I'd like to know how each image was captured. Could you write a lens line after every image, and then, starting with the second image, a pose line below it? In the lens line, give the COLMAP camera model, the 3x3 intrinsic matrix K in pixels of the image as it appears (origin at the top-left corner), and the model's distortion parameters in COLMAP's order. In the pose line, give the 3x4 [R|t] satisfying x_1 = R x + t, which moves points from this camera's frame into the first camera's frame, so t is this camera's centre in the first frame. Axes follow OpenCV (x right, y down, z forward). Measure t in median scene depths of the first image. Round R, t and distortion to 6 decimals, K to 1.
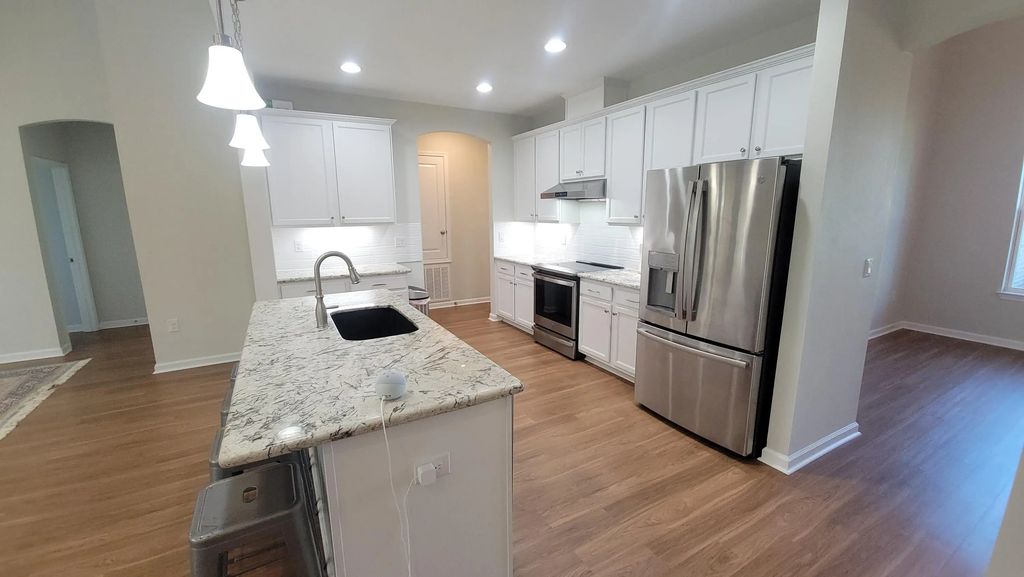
lens RADIAL K [[418.5, 0, 512.2], [0, 418.5, 286.6], [0, 0, 1]] dist [-0.004052, -0.000074]
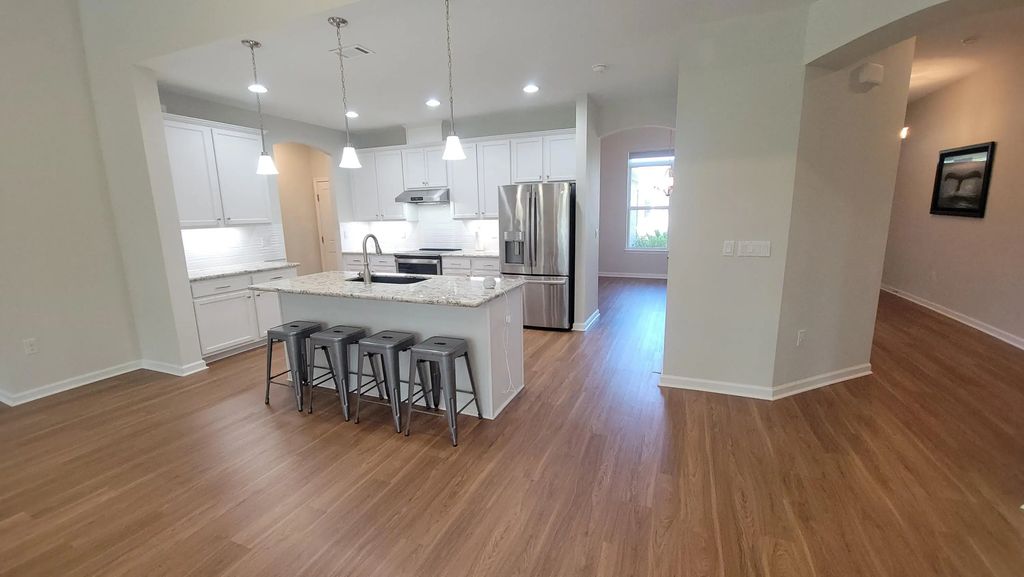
lens RADIAL K [[418.5, 0, 511.3], [0, 418.5, 288.5], [0, 0, 1]] dist [-0.004052, -0.000074]
pose [[0.792132, -0.119079, 0.598621, -0.522612], [0.122700, 0.991829, 0.034933, 0.065648], [-0.597889, 0.045780, 0.800271, -0.289724]]
